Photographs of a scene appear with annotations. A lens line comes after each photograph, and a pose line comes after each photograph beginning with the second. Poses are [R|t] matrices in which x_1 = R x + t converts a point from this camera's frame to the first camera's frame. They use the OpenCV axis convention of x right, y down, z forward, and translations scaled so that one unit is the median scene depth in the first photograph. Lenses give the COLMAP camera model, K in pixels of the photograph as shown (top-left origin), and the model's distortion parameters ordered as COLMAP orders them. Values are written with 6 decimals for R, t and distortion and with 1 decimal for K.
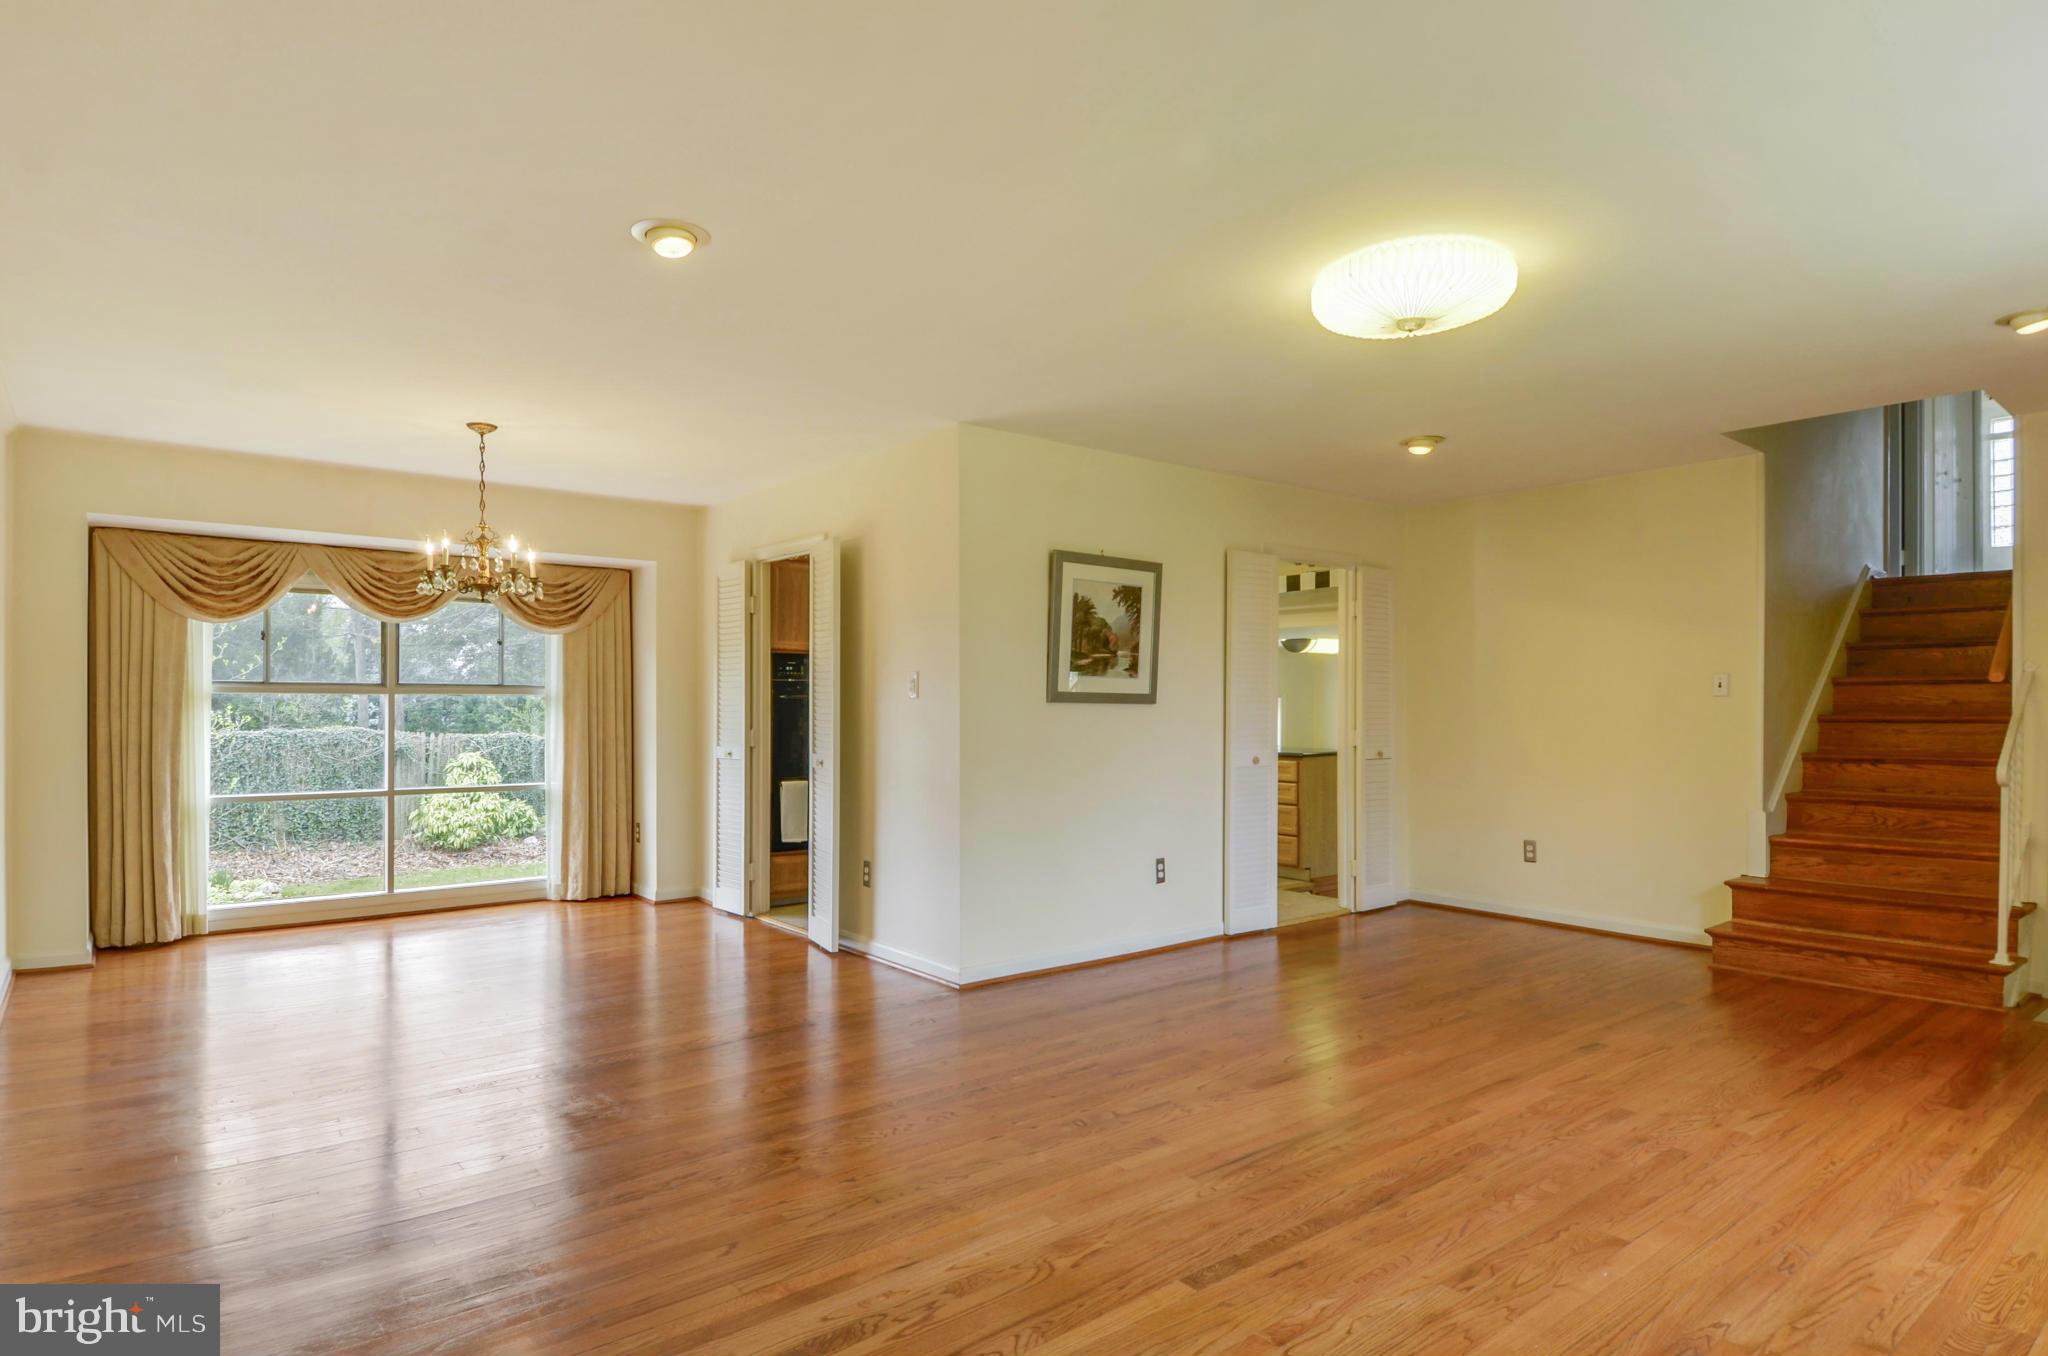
lens RADIAL K [[1103.0, 0, 995.8], [0, 1103.0, 714.9], [0, 0, 1]] dist [0.059270, -0.059718]
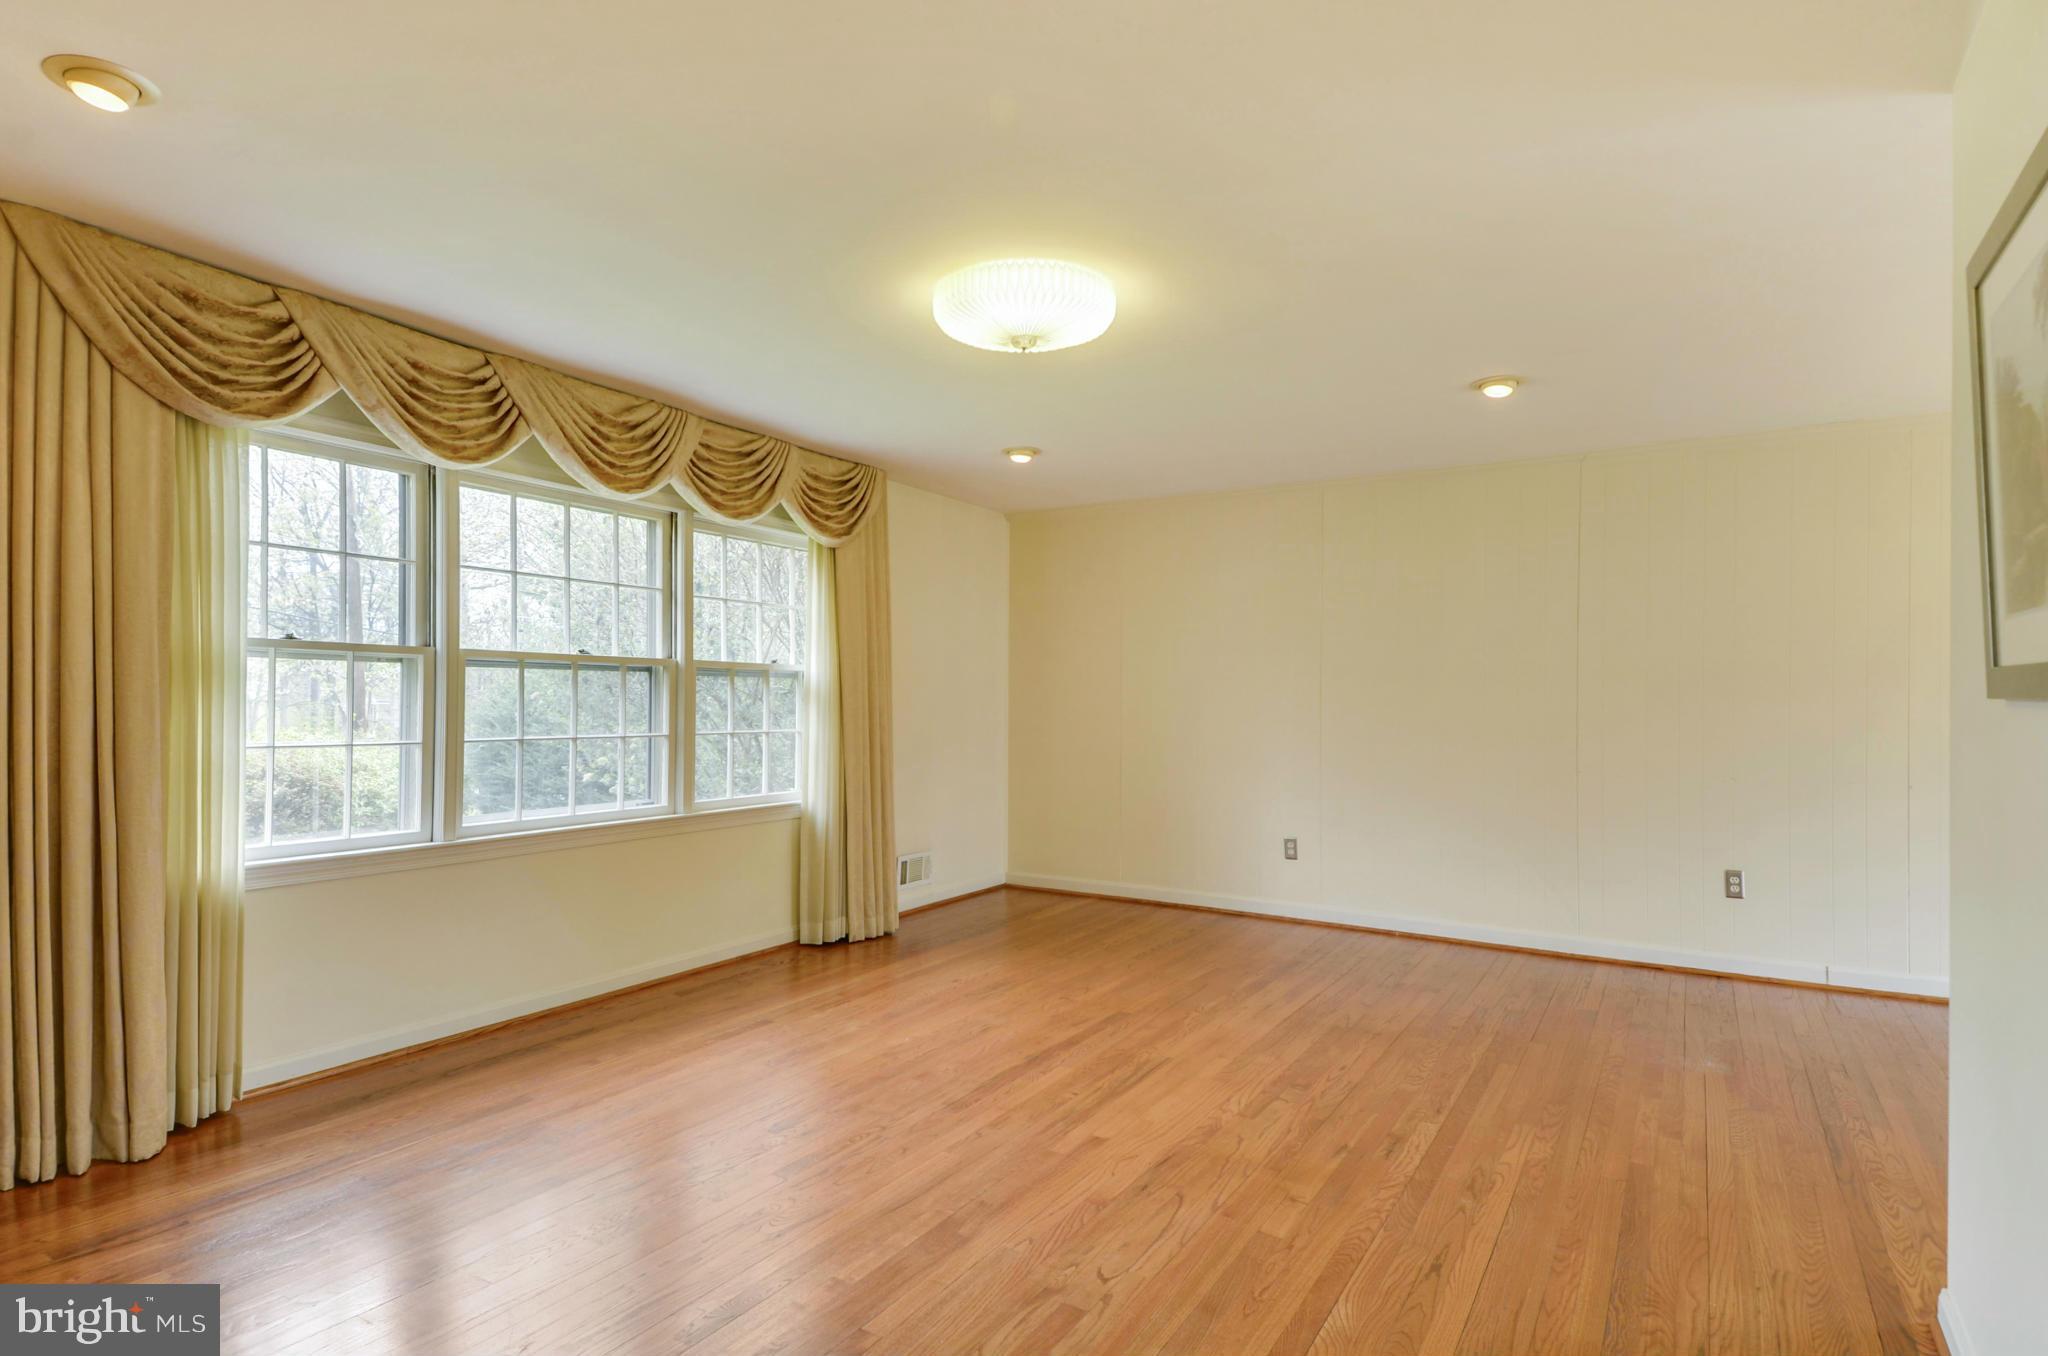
lens RADIAL K [[1067.6, 0, 1016.2], [0, 1067.6, 693.7], [0, 0, 1]] dist [0.094855, 0.000133]
pose [[-0.933232, -0.010478, -0.359121, 0.585101], [-0.011050, 0.999939, -0.000461, -0.012437], [0.359103, 0.003538, -0.933291, 1.535920]]
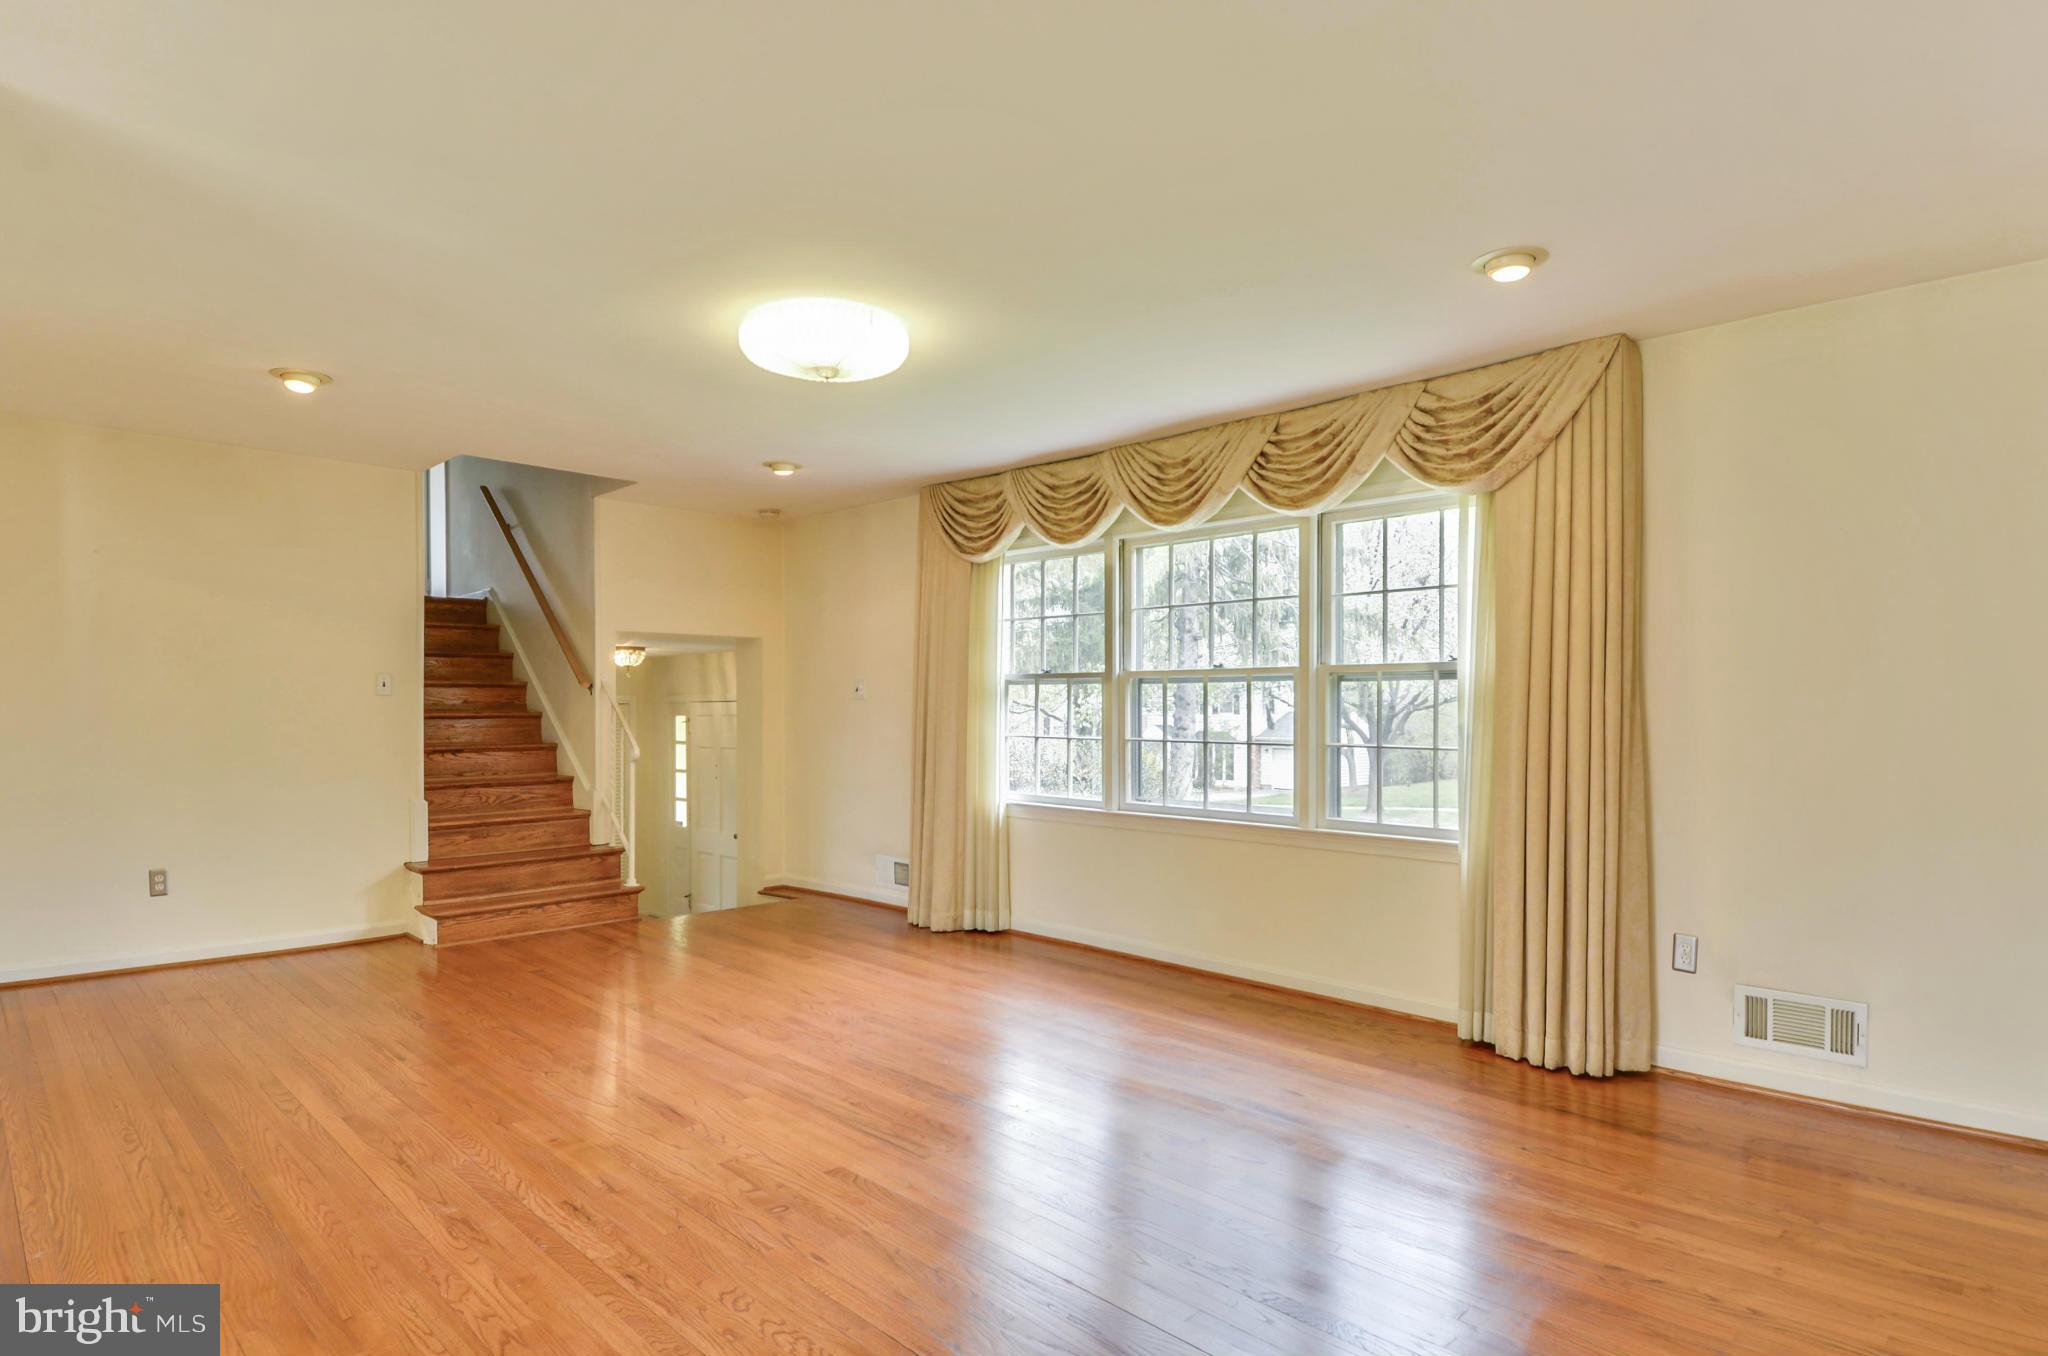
lens RADIAL K [[1103.0, 0, 995.8], [0, 1103.0, 714.9], [0, 0, 1]] dist [0.059270, -0.059718]
pose [[-0.117122, -0.005732, 0.993101, -0.618689], [0.004077, 0.999972, 0.006253, -0.003688], [-0.993109, 0.004781, -0.117095, 0.757563]]
